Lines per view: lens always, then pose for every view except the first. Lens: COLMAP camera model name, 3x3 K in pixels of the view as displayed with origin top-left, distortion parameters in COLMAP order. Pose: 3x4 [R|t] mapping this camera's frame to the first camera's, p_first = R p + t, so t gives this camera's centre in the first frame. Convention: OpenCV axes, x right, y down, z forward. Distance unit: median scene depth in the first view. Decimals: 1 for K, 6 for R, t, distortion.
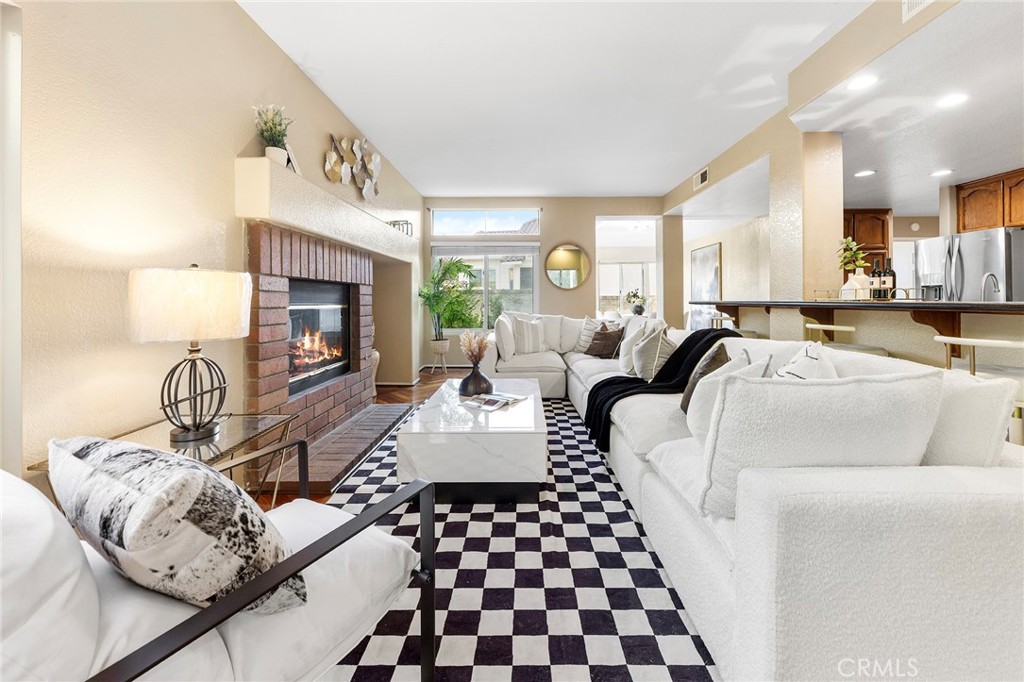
lens RADIAL K [[367.8, 0, 513.7], [0, 367.8, 297.8], [0, 0, 1]] dist [-0.000602, -0.000266]
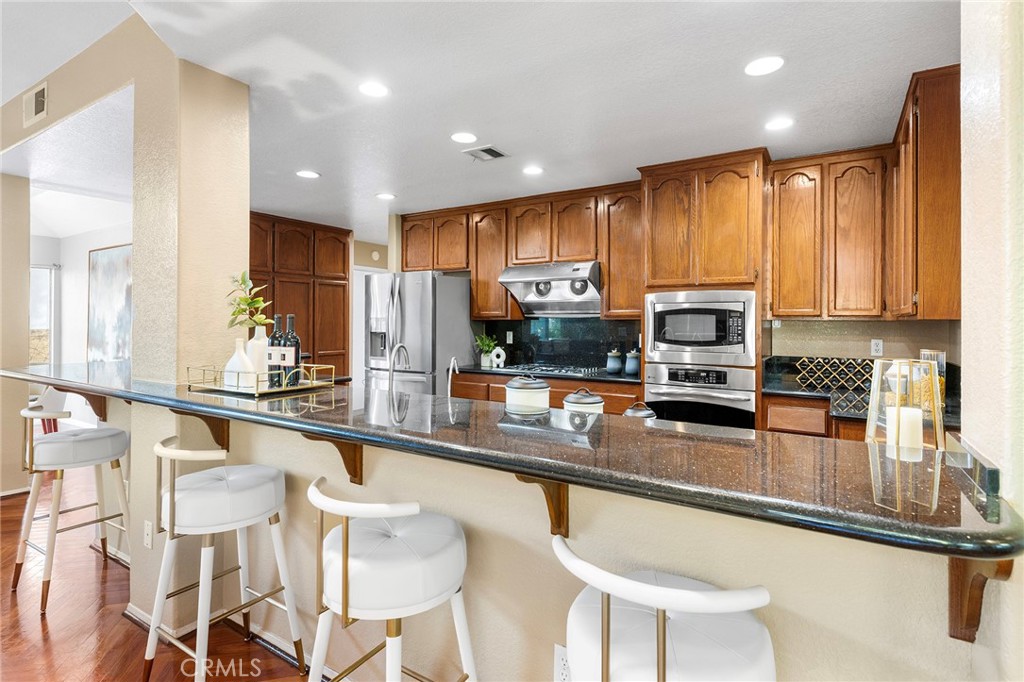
lens RADIAL K [[537.9, 0, 494.1], [0, 537.9, 323.9], [0, 0, 1]] dist [-0.000748, 0.000162]
pose [[0.527817, 0.005873, 0.849338, 0.270759], [-0.010679, 0.999943, -0.000278, -0.057226], [-0.849291, -0.008924, 0.527849, 0.157553]]
